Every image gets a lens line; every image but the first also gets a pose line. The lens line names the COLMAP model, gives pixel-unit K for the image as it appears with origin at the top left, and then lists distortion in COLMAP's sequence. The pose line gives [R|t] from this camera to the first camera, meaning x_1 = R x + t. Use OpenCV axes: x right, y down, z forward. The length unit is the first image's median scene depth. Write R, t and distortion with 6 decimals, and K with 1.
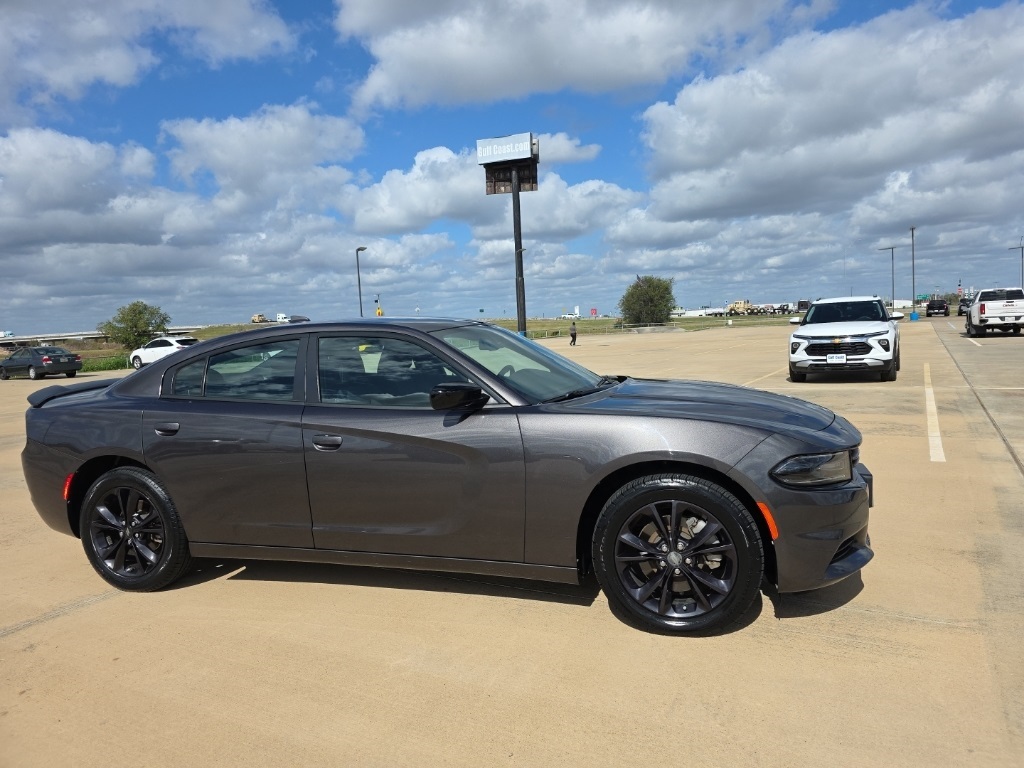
lens RADIAL K [[687.0, 0, 516.9], [0, 687.0, 378.9], [0, 0, 1]] dist [0.060752, -0.054824]
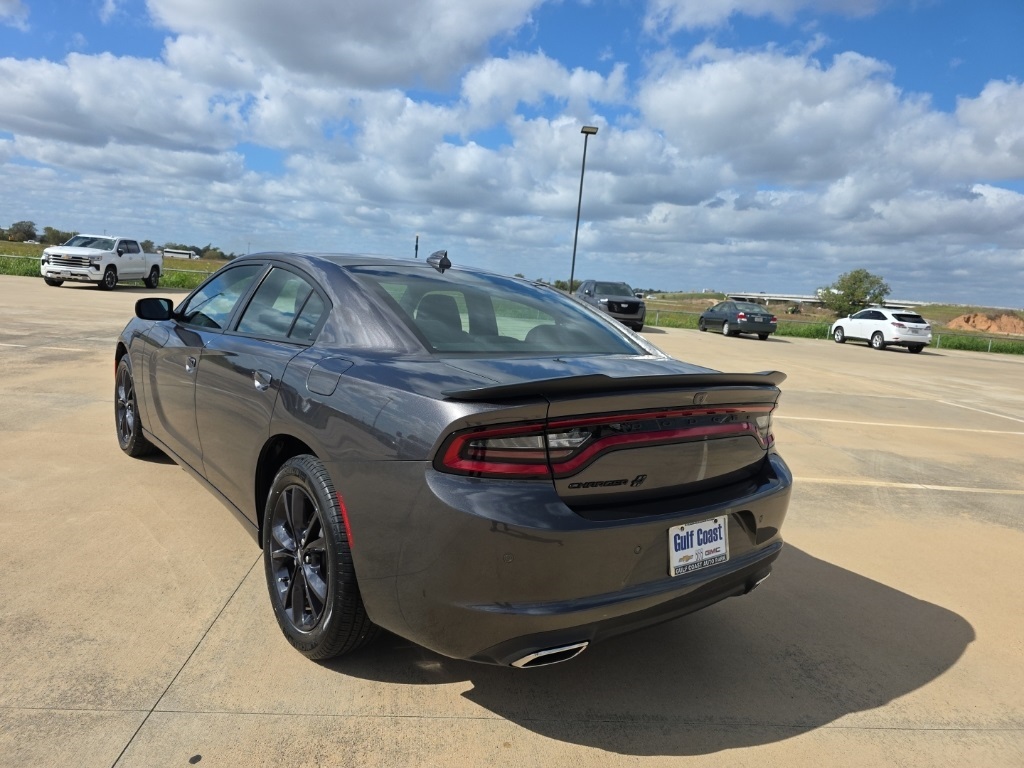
lens RADIAL K [[691.8, 0, 507.1], [0, 691.8, 385.8], [0, 0, 1]] dist [0.053893, -0.058805]
pose [[0.569238, 0.214647, -0.793659, -0.051778], [-0.175444, 0.974797, 0.137802, -0.004841], [0.803236, 0.060800, 0.592550, 0.103371]]
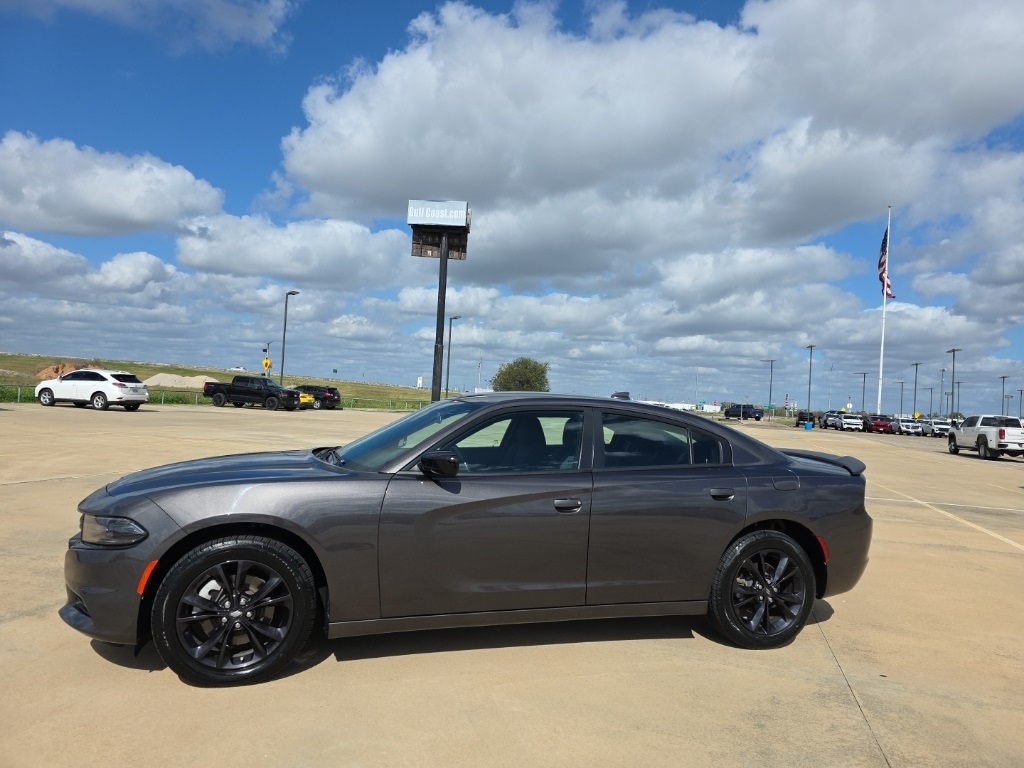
lens RADIAL K [[687.0, 0, 516.9], [0, 687.0, 378.9], [0, 0, 1]] dist [0.060752, -0.054824]
pose [[0.962827, 0.111994, 0.245806, -0.126720], [-0.085223, 0.989468, -0.117001, 0.001785], [-0.256321, 0.091704, 0.962232, 0.060174]]
